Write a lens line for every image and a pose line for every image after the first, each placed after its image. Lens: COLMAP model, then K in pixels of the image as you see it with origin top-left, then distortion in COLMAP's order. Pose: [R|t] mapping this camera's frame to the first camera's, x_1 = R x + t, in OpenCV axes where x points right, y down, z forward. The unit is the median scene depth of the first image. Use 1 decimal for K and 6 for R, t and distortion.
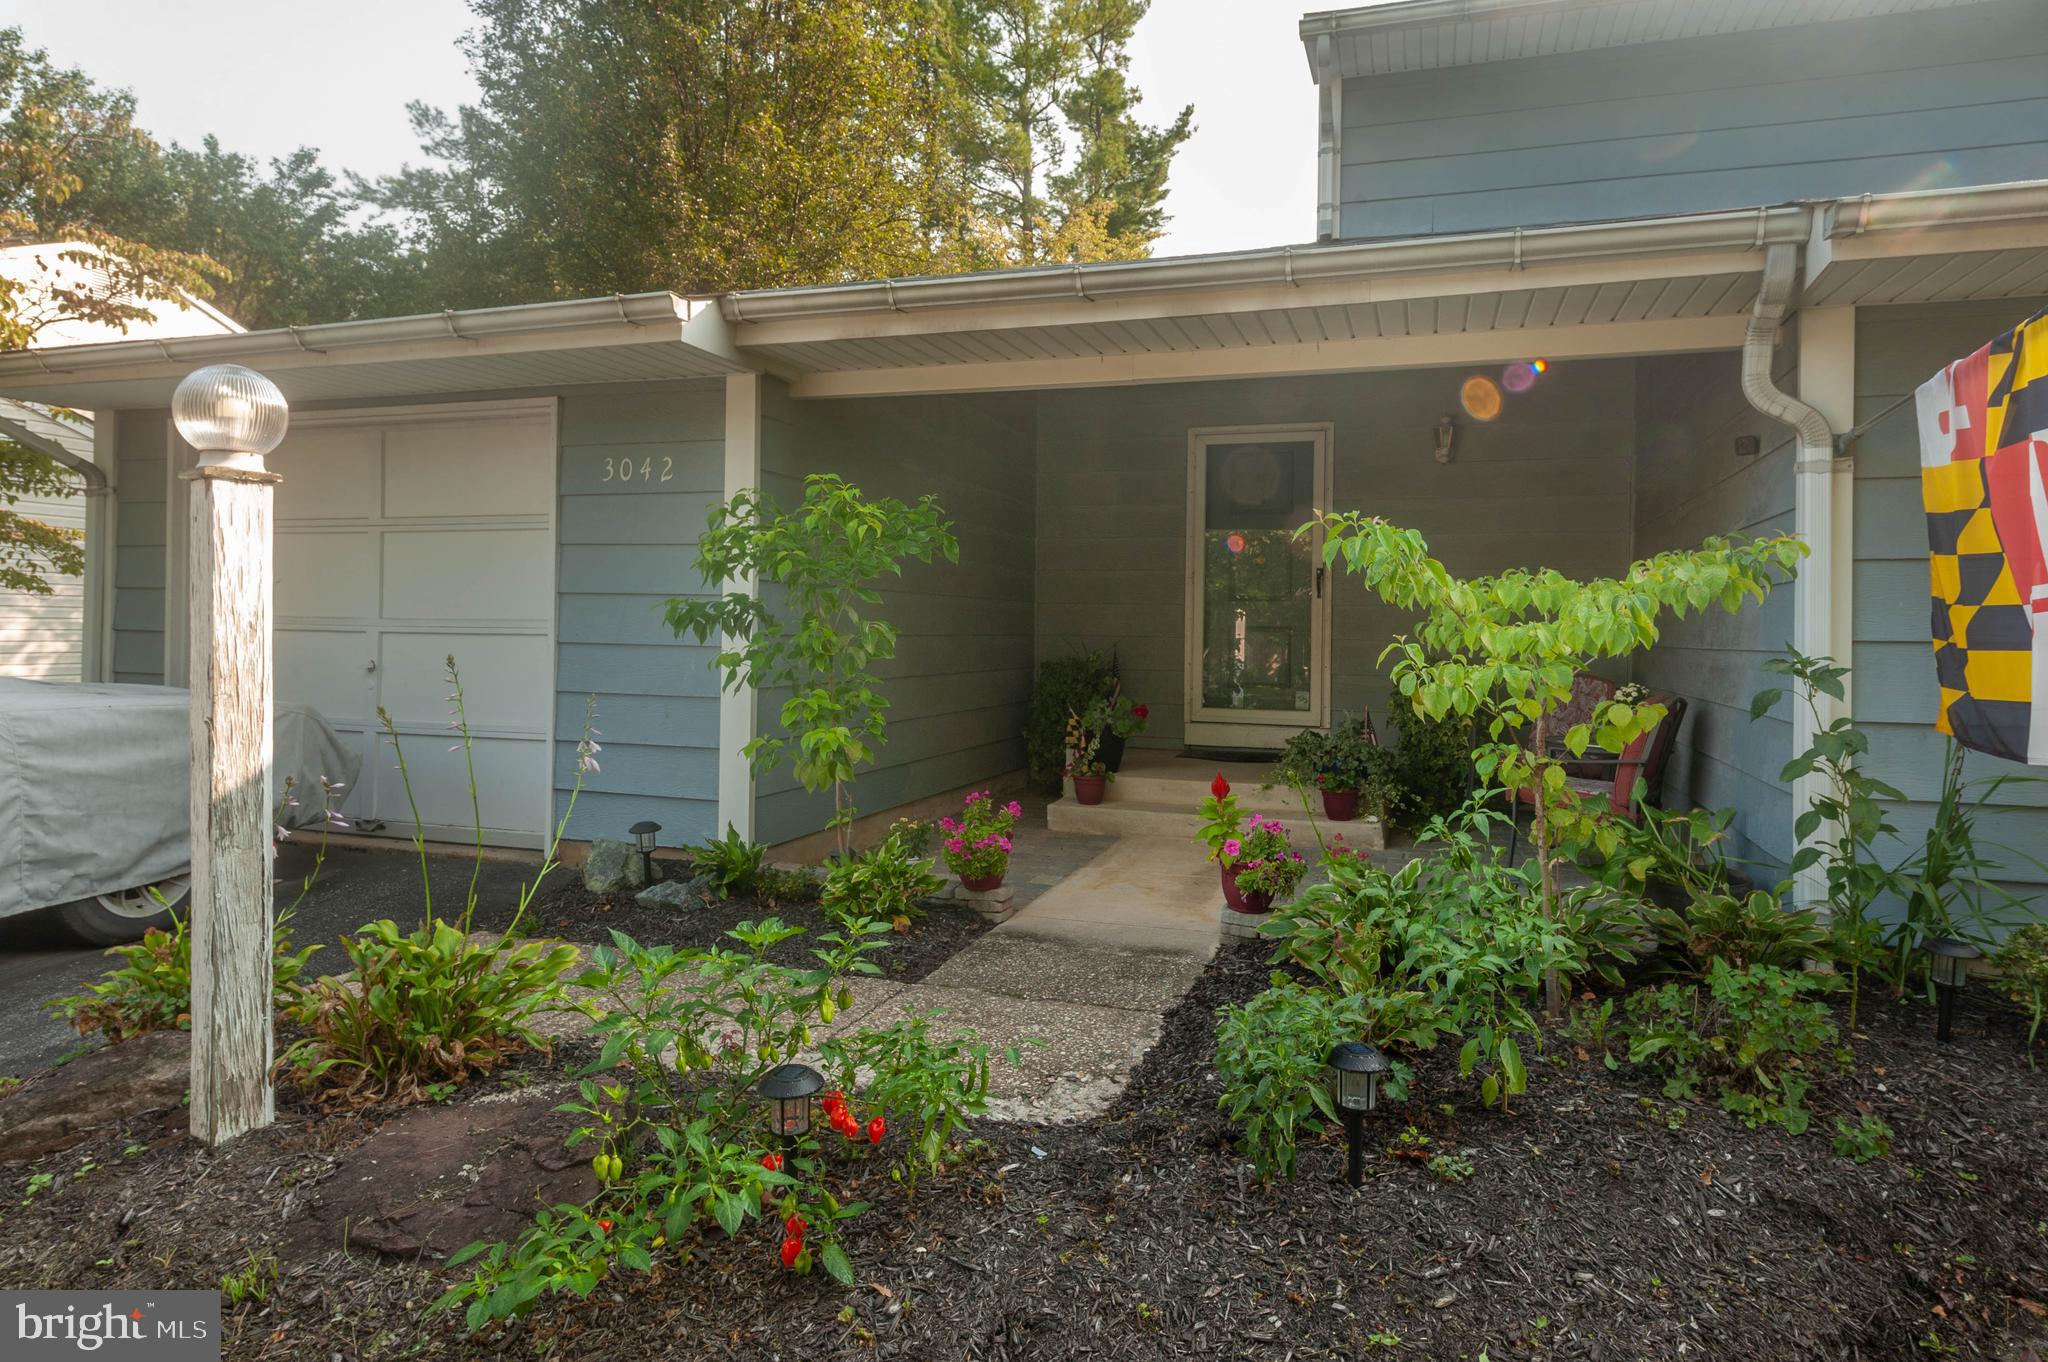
lens RADIAL K [[1218.6, 0, 1024.0], [0, 1218.6, 681.0], [0, 0, 1]] dist [-0.021478, -0.000209]
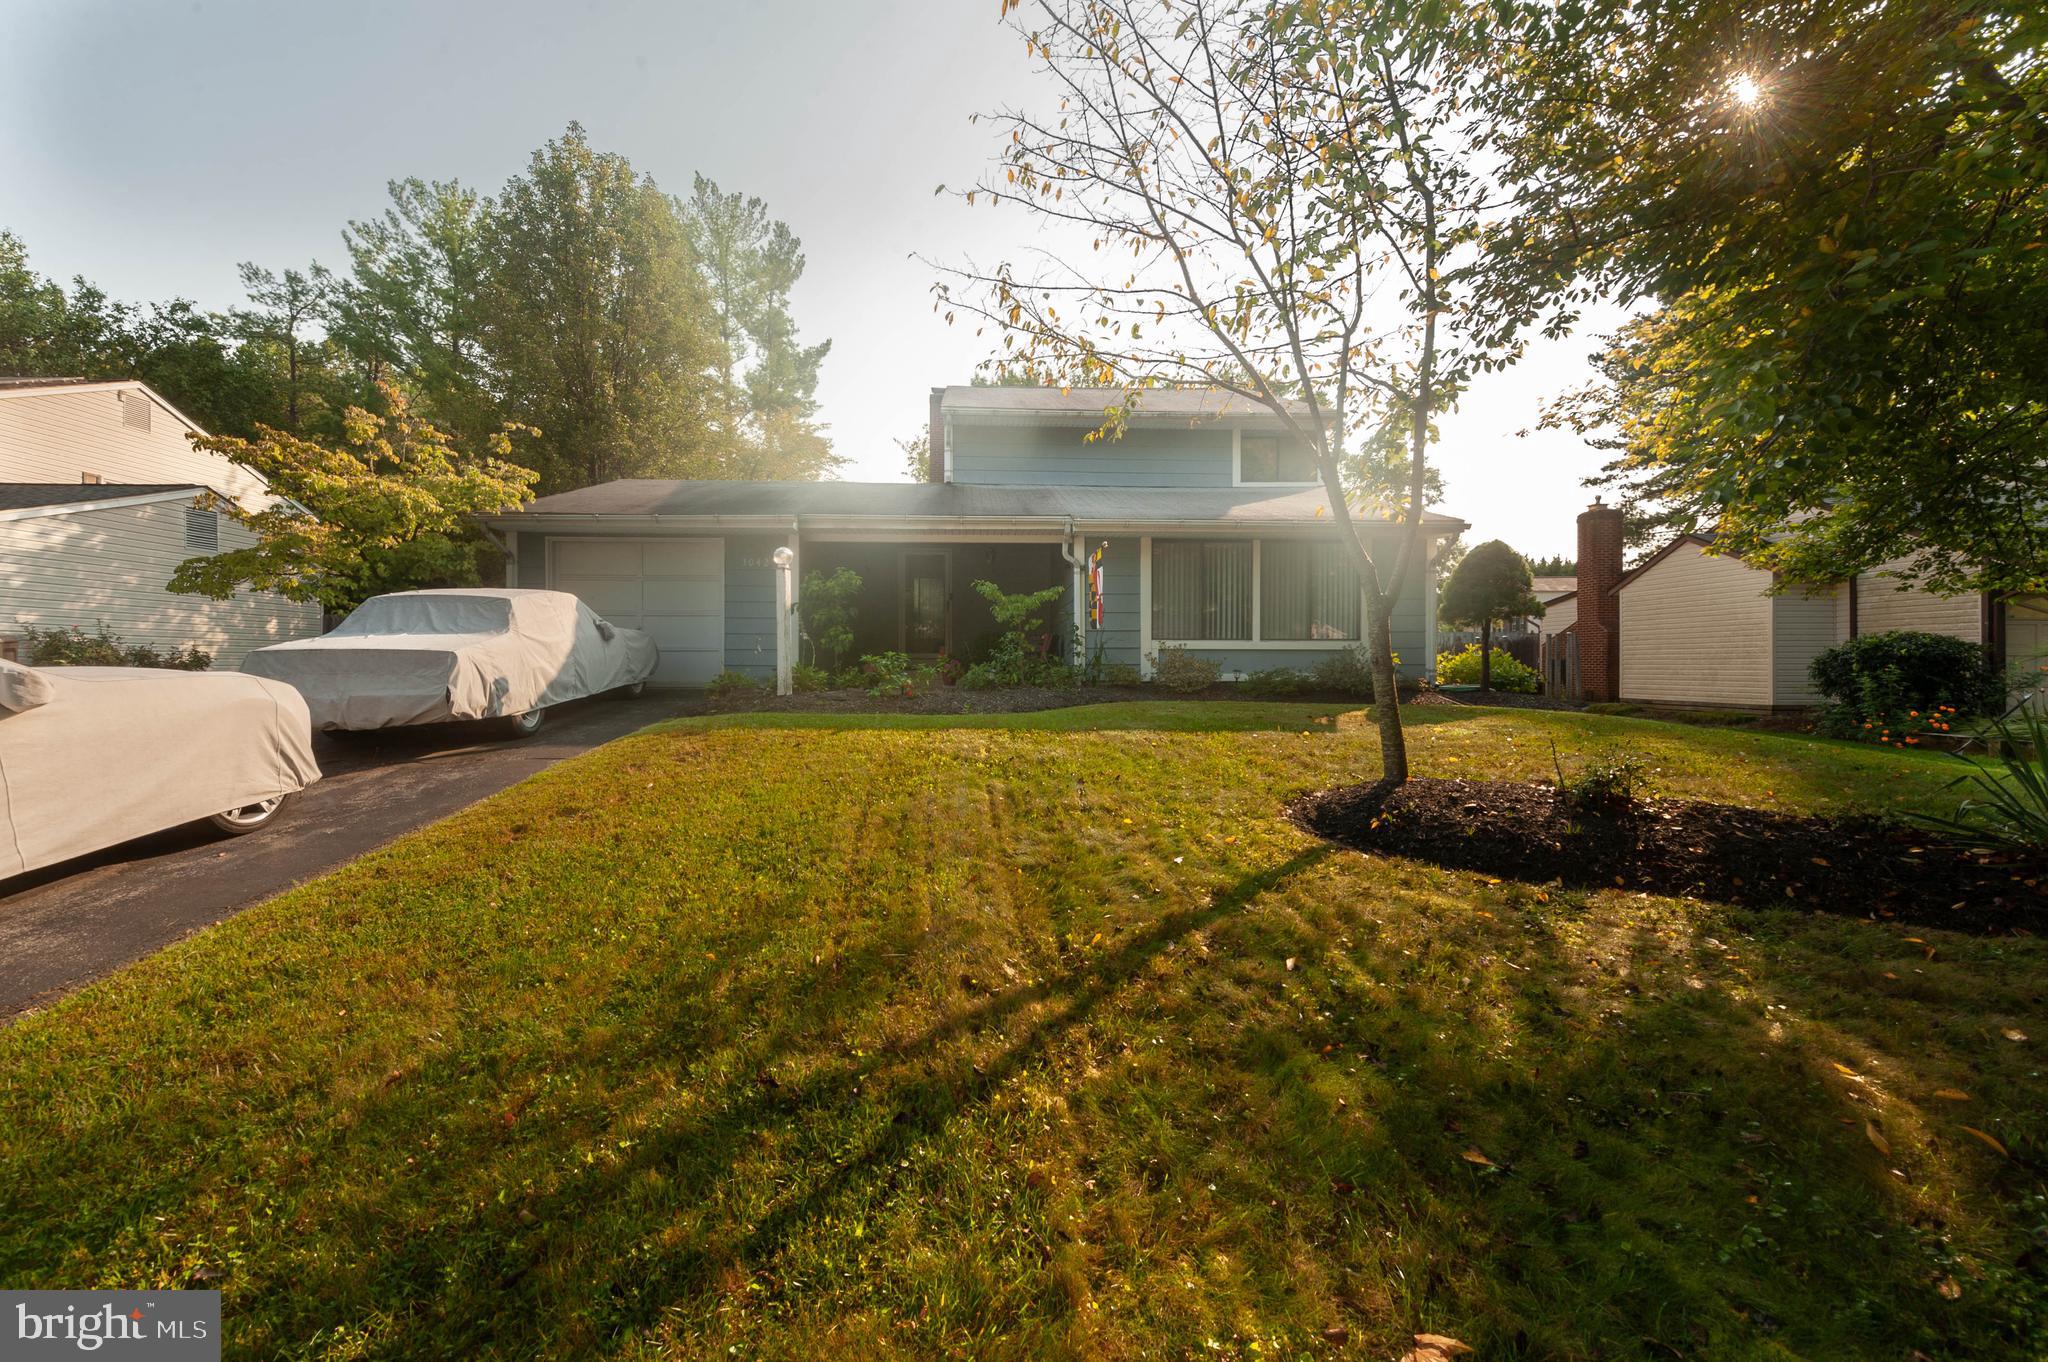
lens RADIAL K [[798.4, 0, 1024.0], [0, 798.4, 681.0], [0, 0, 1]] dist [0.000281, 0.000034]
pose [[0.924634, -0.027572, 0.379858, -0.074710], [0.033254, 0.999412, -0.008403, 0.027431], [-0.379403, 0.020402, 0.925007, -0.187433]]
